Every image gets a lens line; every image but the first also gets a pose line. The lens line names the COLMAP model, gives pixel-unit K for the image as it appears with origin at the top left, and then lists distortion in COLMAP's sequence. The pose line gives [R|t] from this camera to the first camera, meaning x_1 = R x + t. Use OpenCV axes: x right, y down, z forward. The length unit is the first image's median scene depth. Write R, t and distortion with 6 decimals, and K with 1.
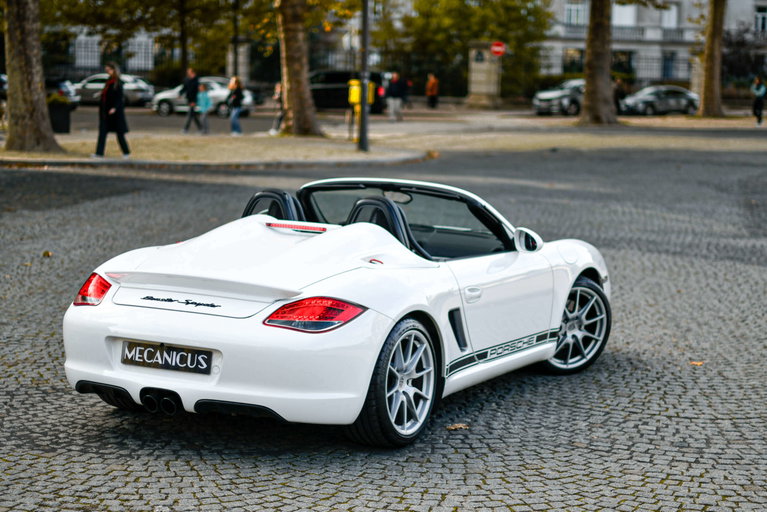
lens RADIAL K [[1707.7, 0, 382.4], [0, 1707.7, 268.9], [0, 0, 1]] dist [0.000478, 0.000000]
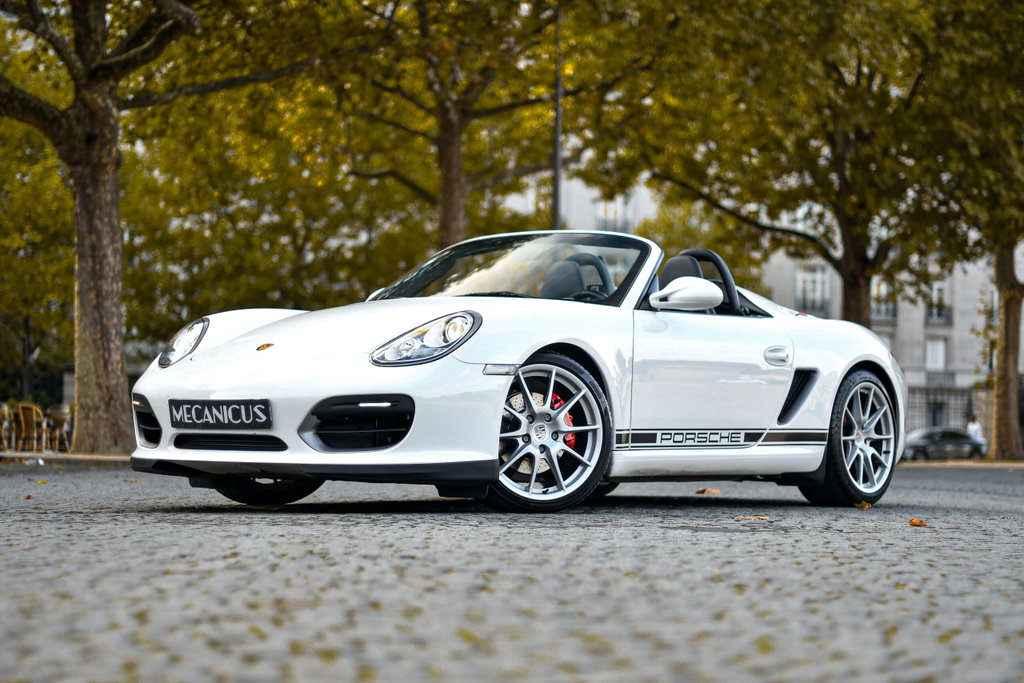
lens RADIAL K [[2280.0, 0, 497.5], [0, 2280.0, 346.8], [0, 0, 1]] dist [0.000478, 0.000000]
pose [[0.999755, -0.007198, -0.020945, -0.062237], [0.003713, 0.986807, -0.161861, 0.174892], [0.021833, 0.161744, 0.986591, 0.105377]]
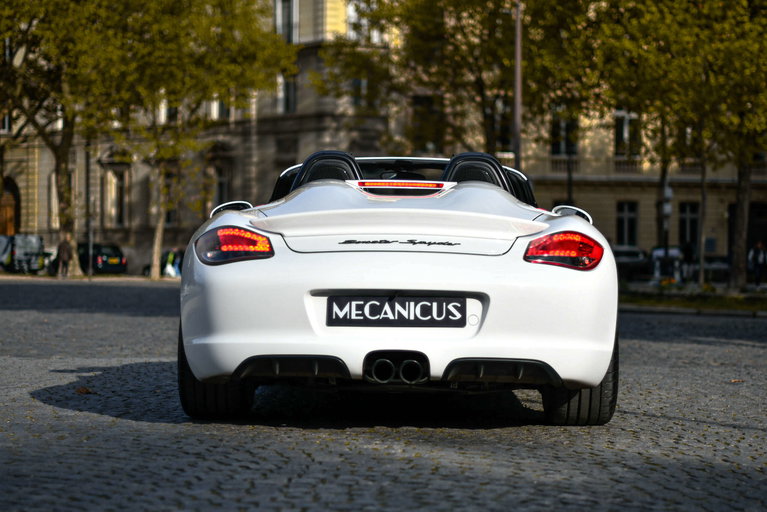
lens RADIAL K [[1707.7, 0, 383.4], [0, 1707.7, 255.7], [0, 0, 1]] dist [0.000478, 0.000000]
pose [[0.859305, -0.003762, 0.511449, -0.501543], [0.071669, 0.990993, -0.113124, 0.108207], [-0.506416, 0.133864, 0.851835, 0.317855]]
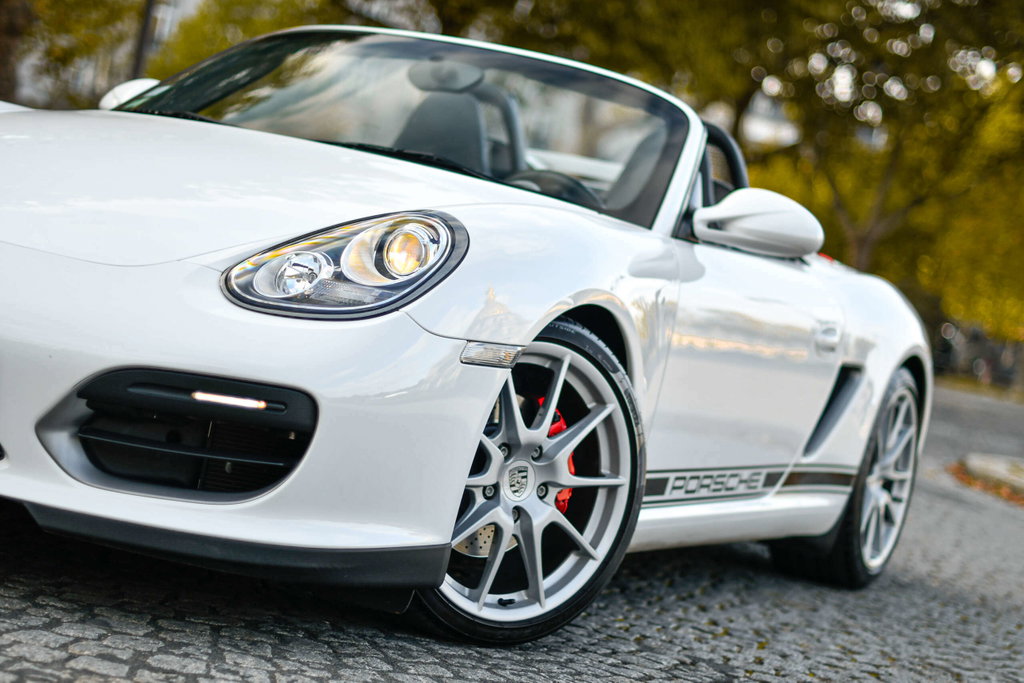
lens RADIAL K [[2280.0, 0, 514.9], [0, 2280.0, 345.0], [0, 0, 1]] dist [0.000478, 0.000000]
pose [[0.963737, 0.170125, 0.205591, -0.168497], [-0.156640, 0.984386, -0.080300, 0.061970], [-0.216042, 0.045185, 0.975338, 0.619597]]
